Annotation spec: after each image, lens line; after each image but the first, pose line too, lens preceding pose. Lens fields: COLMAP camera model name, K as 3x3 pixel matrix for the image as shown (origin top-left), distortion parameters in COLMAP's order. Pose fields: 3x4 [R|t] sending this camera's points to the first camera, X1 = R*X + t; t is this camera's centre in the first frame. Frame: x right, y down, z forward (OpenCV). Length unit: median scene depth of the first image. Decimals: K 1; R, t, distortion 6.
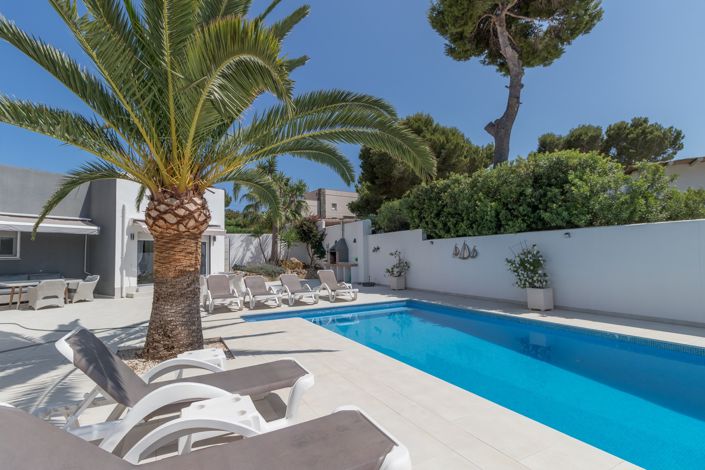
lens RADIAL K [[326.2, 0, 352.5], [0, 326.2, 235.0], [0, 0, 1]] dist [0.000393, 0.000082]
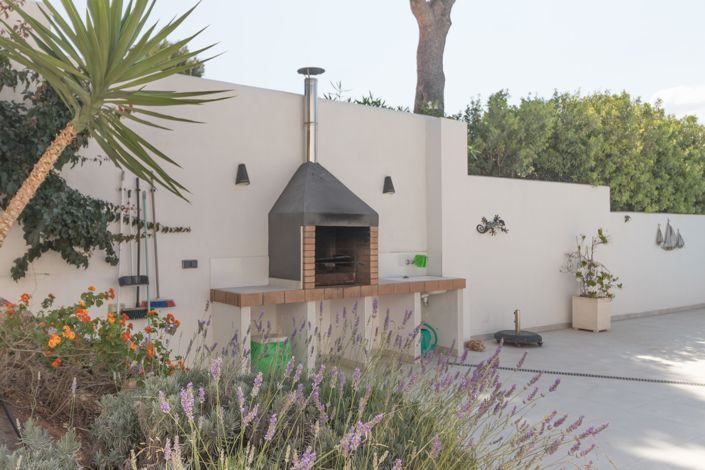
lens RADIAL K [[578.8, 0, 352.5], [0, 578.8, 235.0], [0, 0, 1]] dist [0.005095, 0.006315]
pose [[-0.106031, 0.009091, 0.994321, -0.468352], [-0.063185, 0.997876, -0.015861, 0.069851], [-0.992353, -0.064508, -0.105231, 1.173290]]
